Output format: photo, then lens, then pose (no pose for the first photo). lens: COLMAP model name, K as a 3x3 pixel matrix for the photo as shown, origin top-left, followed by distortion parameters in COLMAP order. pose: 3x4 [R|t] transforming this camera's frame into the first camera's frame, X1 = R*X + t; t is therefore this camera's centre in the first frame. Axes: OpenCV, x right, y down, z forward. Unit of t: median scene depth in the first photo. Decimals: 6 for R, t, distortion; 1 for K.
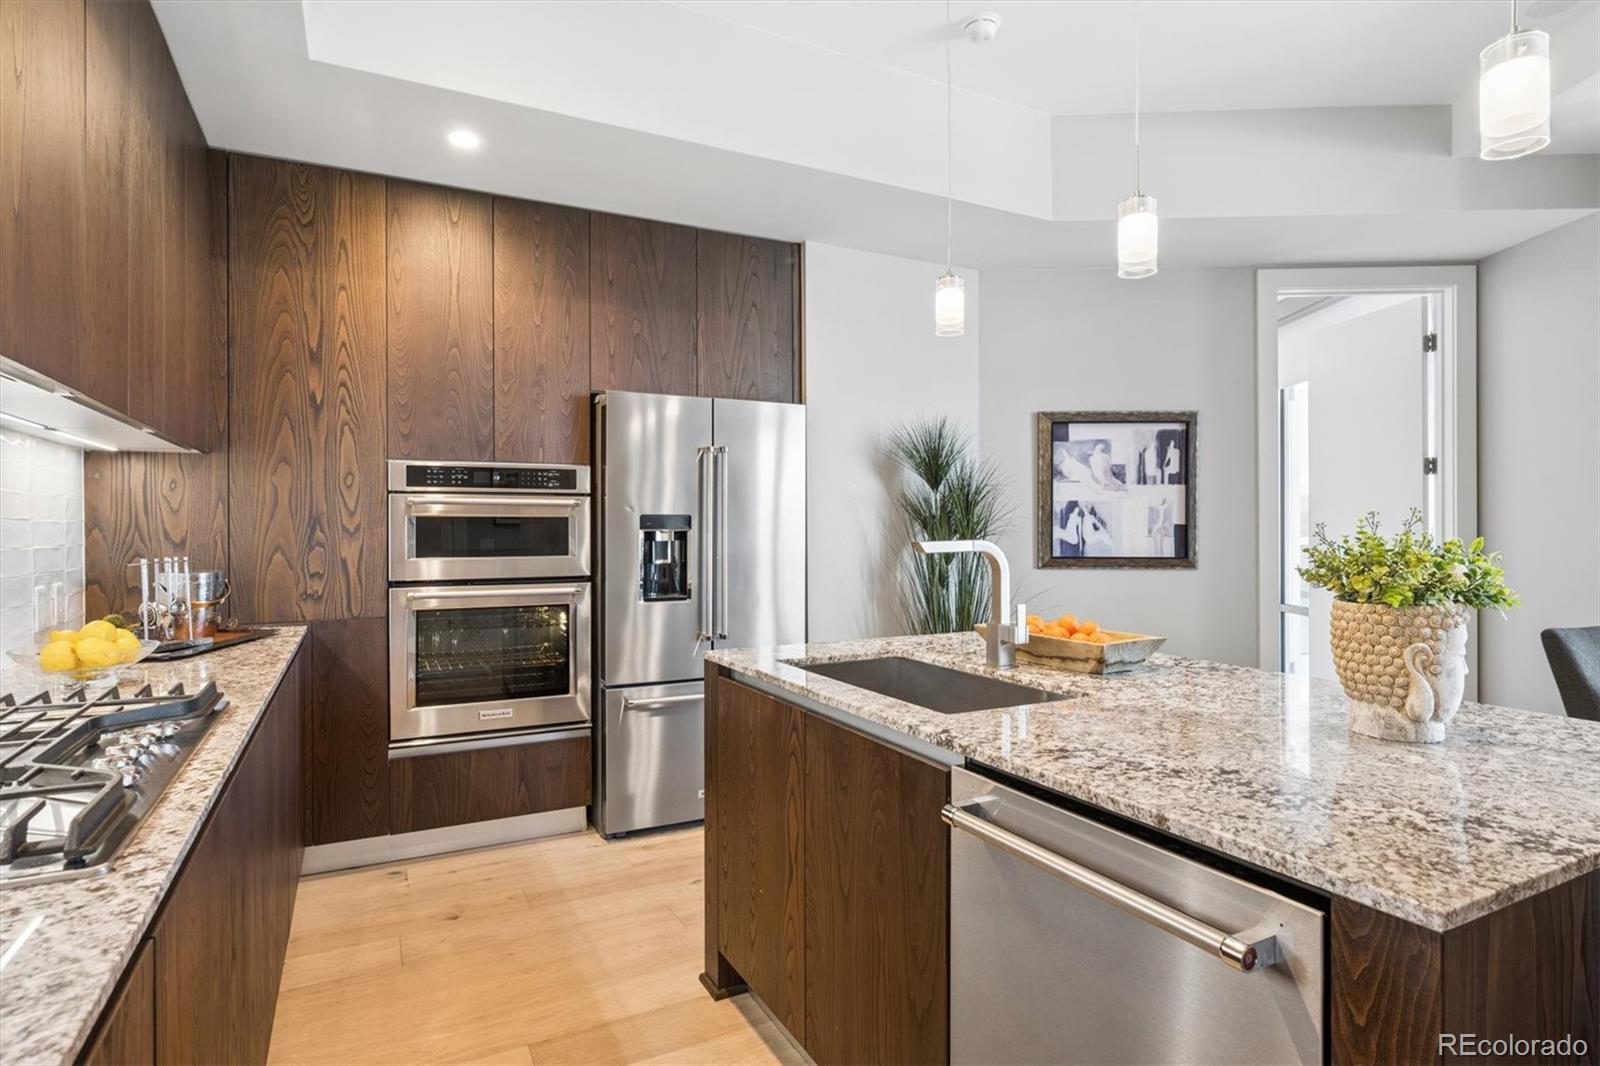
lens RADIAL K [[867.0, 0, 792.8], [0, 867.0, 525.5], [0, 0, 1]] dist [-0.000928, -0.000746]
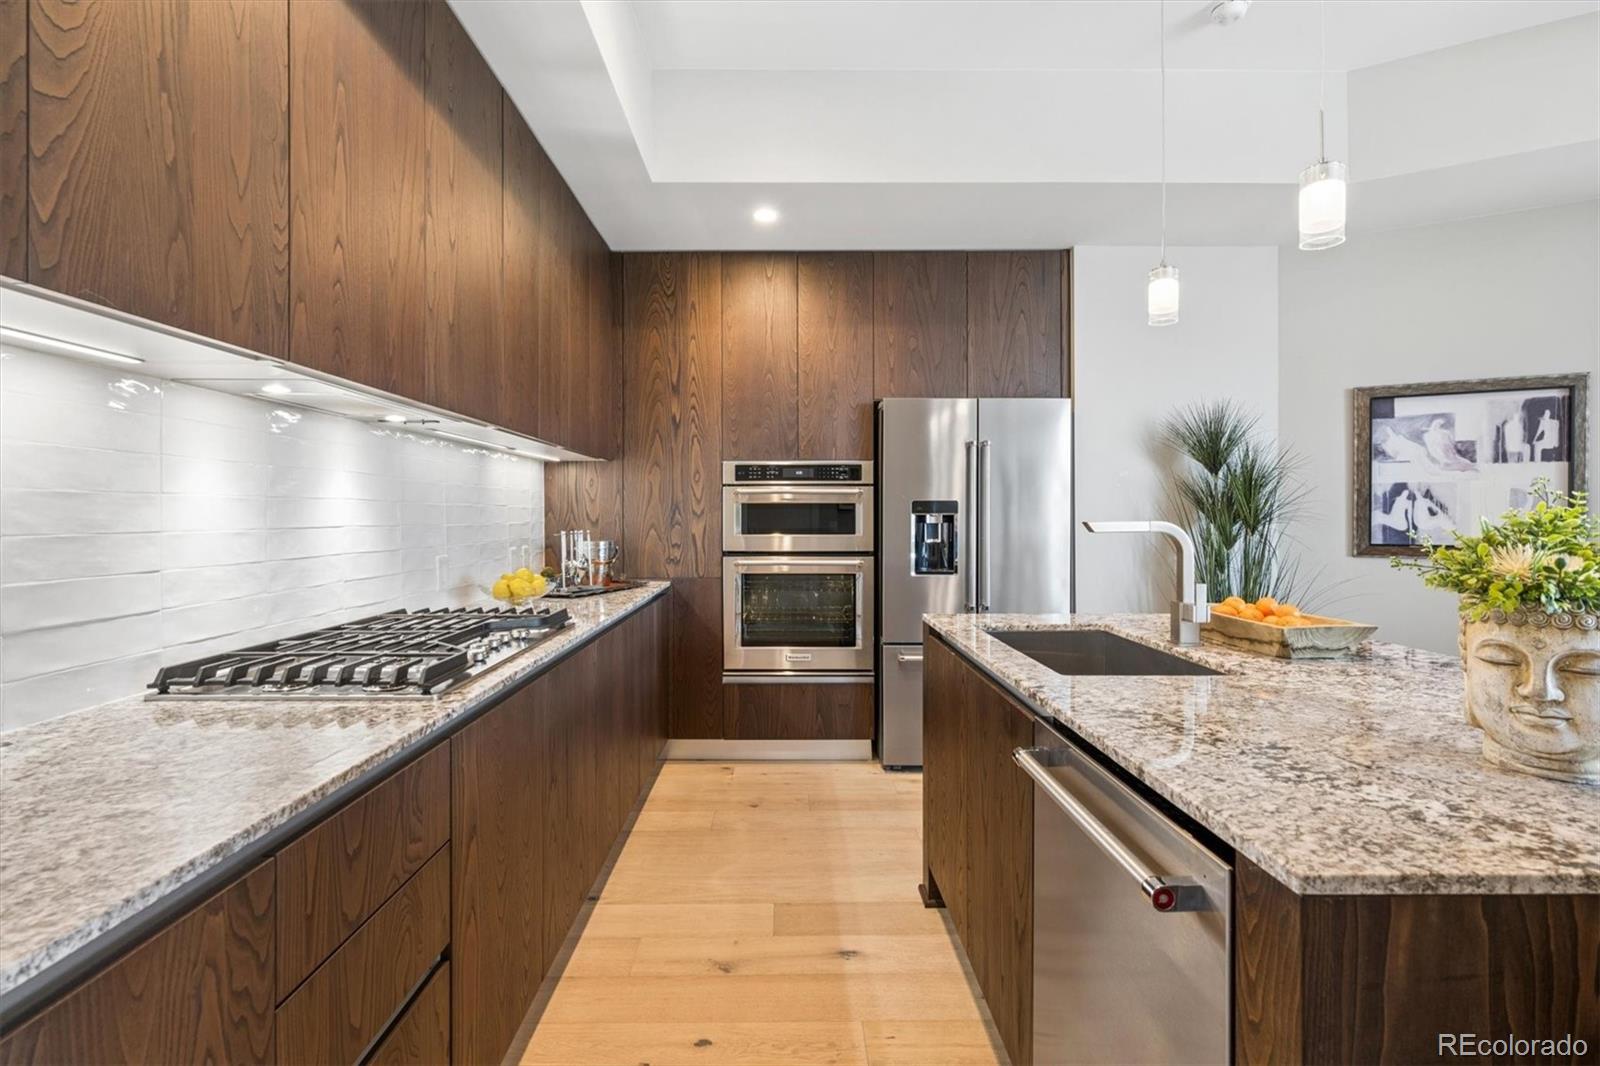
lens RADIAL K [[764.8, 0, 772.9], [0, 764.8, 513.6], [0, 0, 1]] dist [0.000513, -0.000556]
pose [[0.888160, 0.000691, -0.459535, 0.132438], [-0.000485, 1.000000, 0.000567, 0.004478], [0.459535, -0.000281, 0.888160, -0.018695]]
